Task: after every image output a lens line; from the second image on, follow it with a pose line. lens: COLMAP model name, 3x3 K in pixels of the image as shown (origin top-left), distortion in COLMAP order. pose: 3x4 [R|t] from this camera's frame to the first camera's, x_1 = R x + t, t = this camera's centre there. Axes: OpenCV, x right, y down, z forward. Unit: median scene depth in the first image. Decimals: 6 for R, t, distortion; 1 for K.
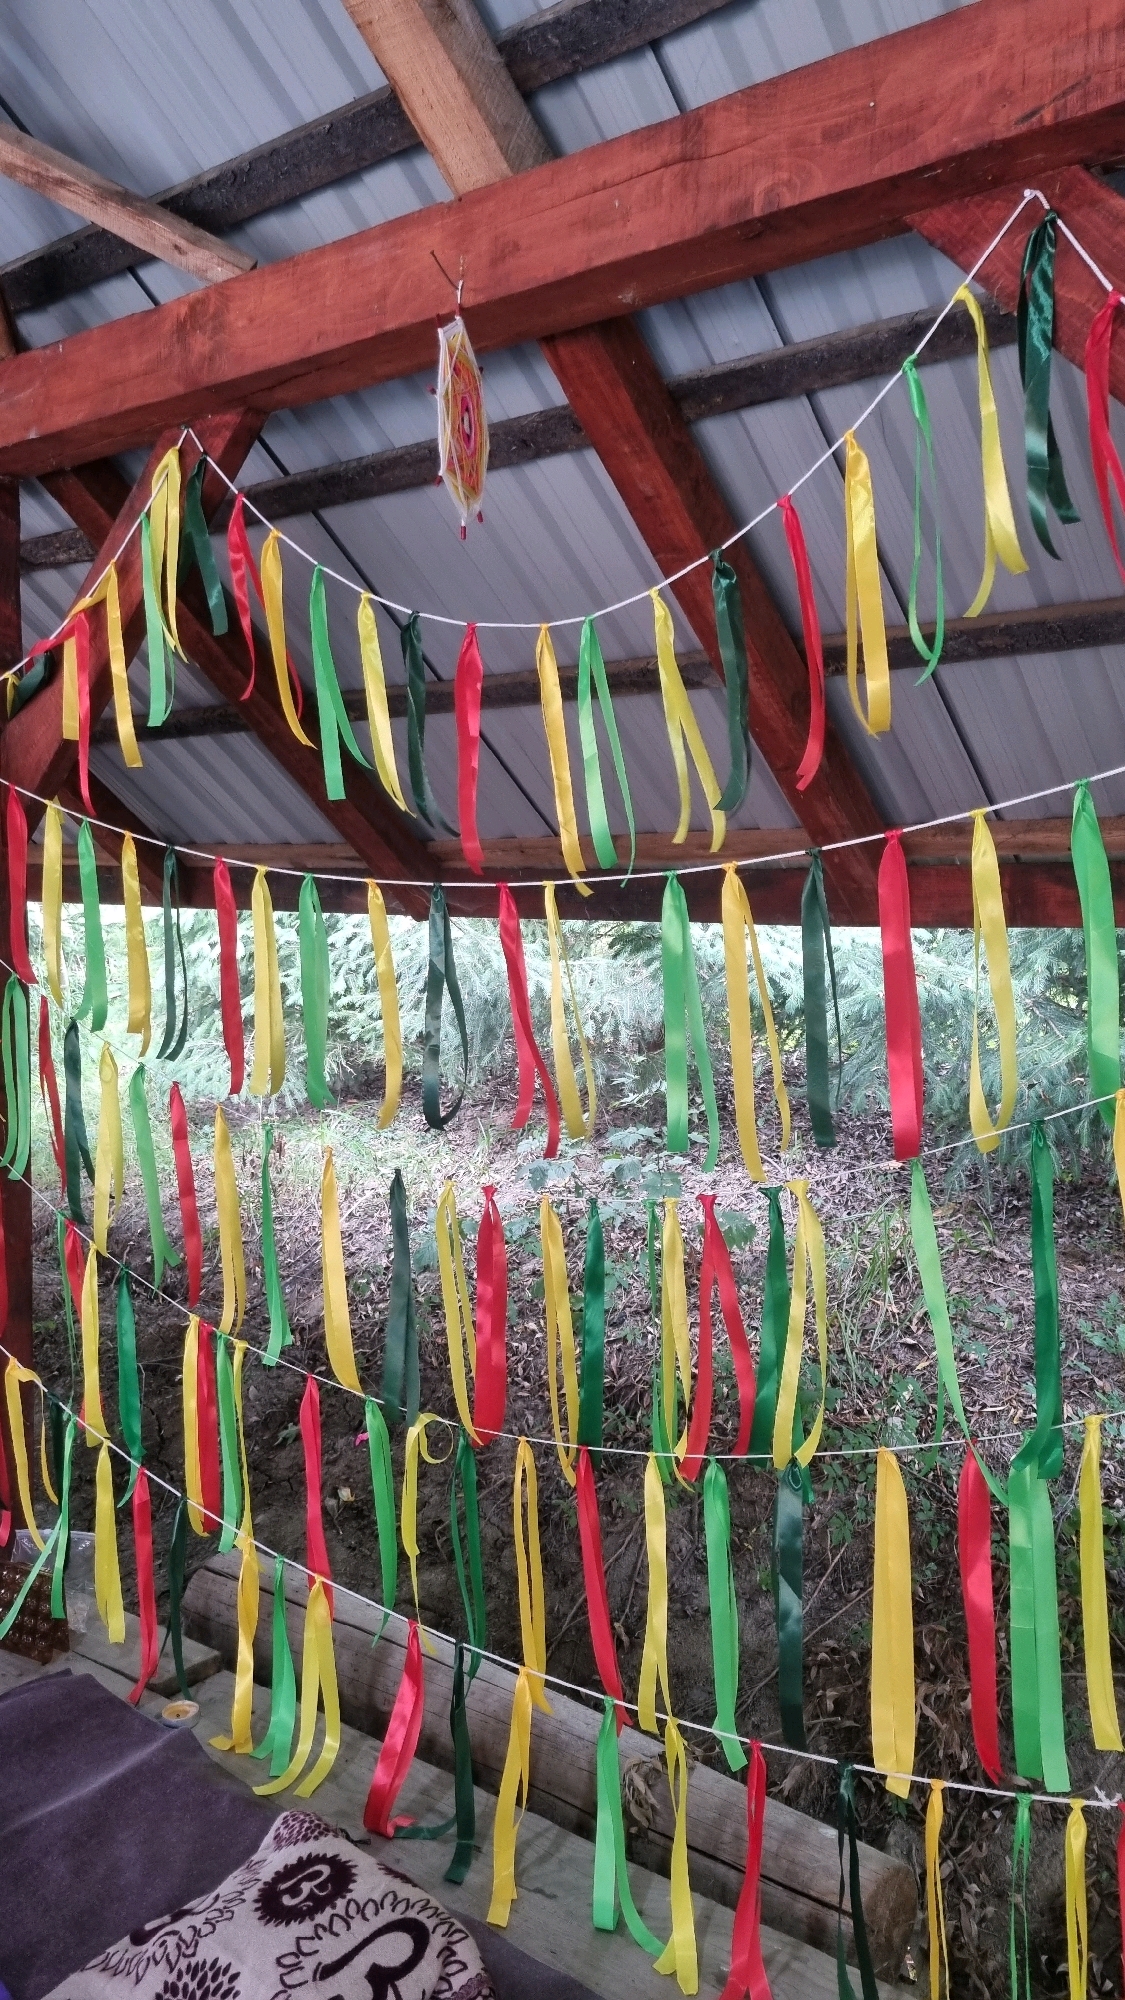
lens RADIAL K [[1450.8, 0, 562.5], [0, 1450.8, 1000.0], [0, 0, 1]] dist [0.084531, -0.069044]
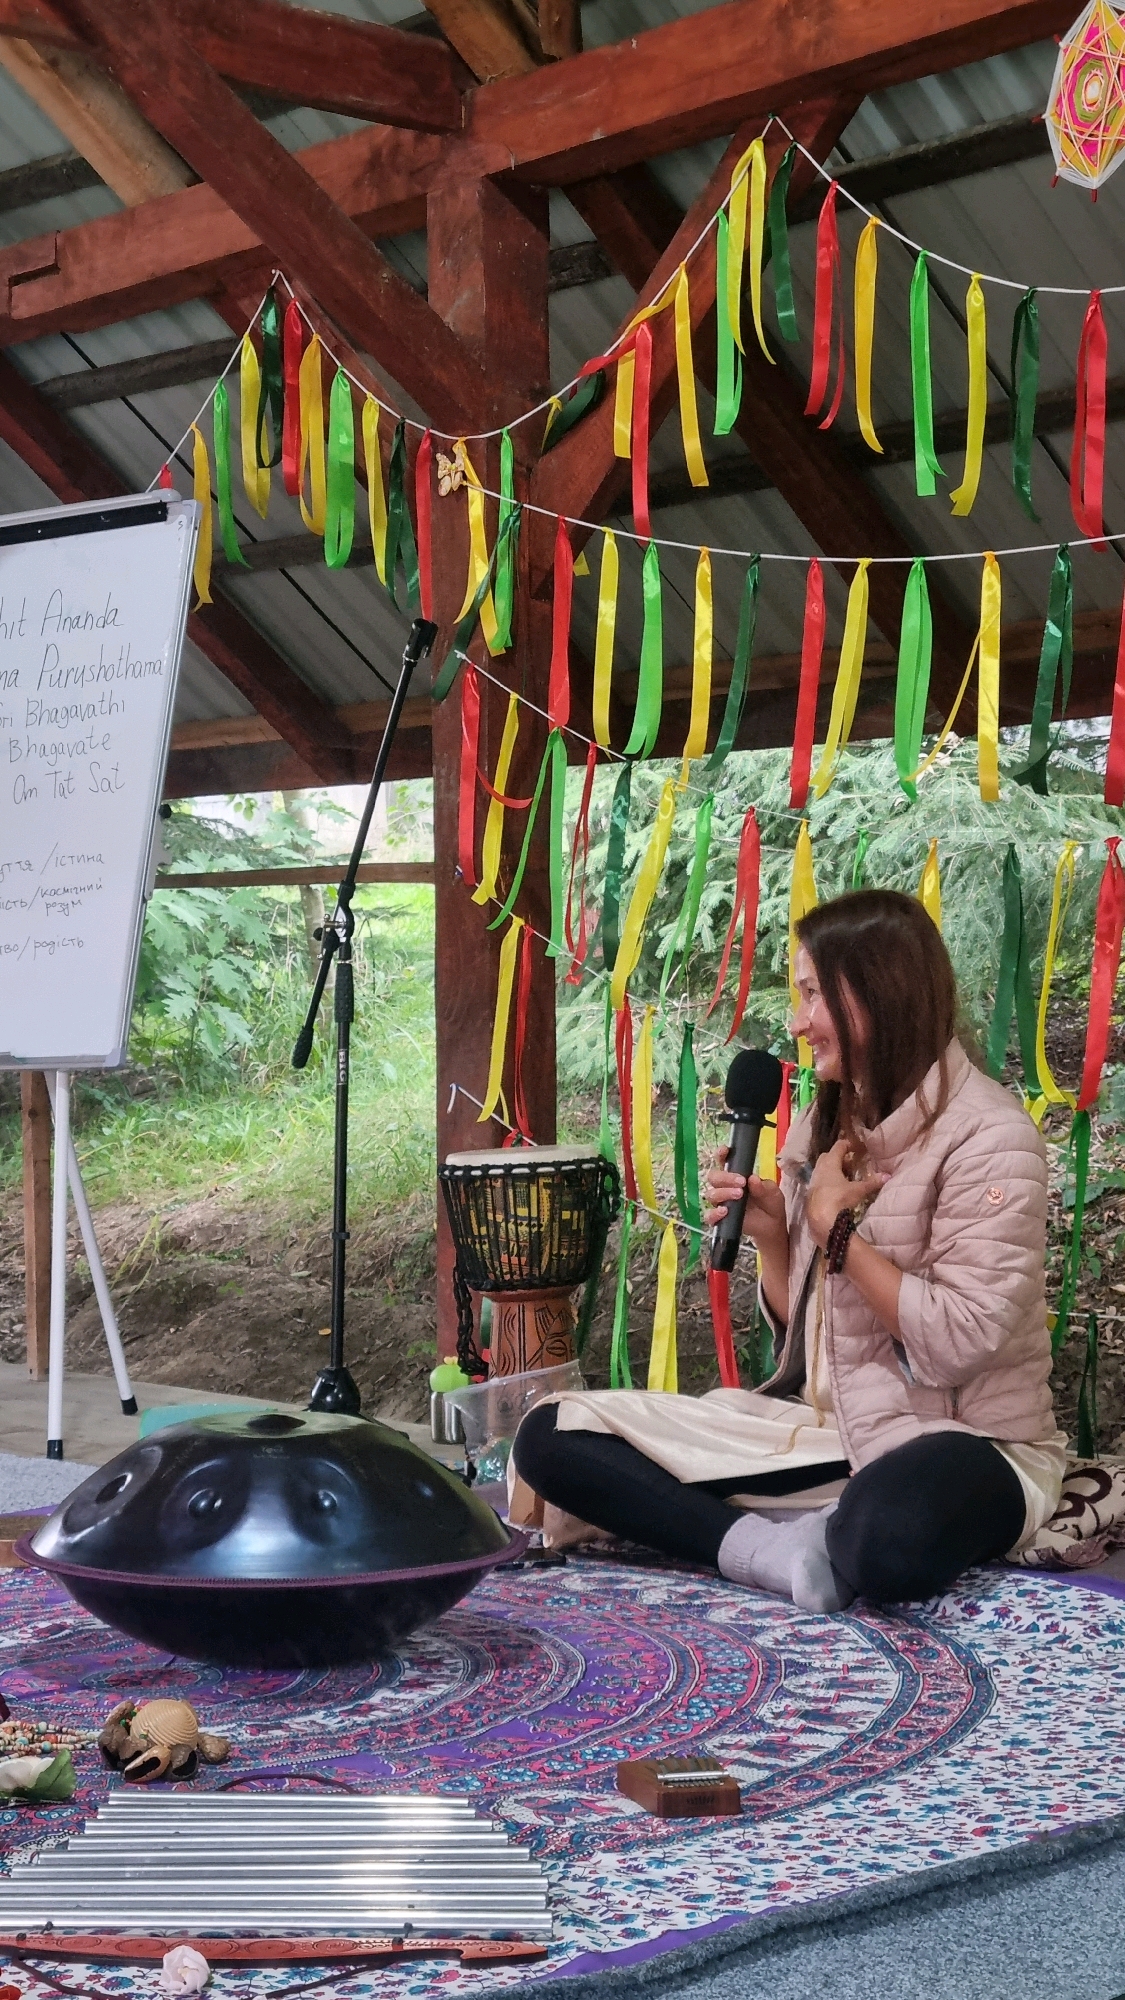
lens RADIAL K [[2990.7, 0, 562.5], [0, 2990.7, 1000.0], [0, 0, 1]] dist [0.112933, -0.151906]
pose [[0.987008, -0.008526, -0.160445, -0.092948], [-0.005508, 0.996209, -0.086816, 0.361257], [0.160577, 0.086572, 0.983219, -0.917860]]
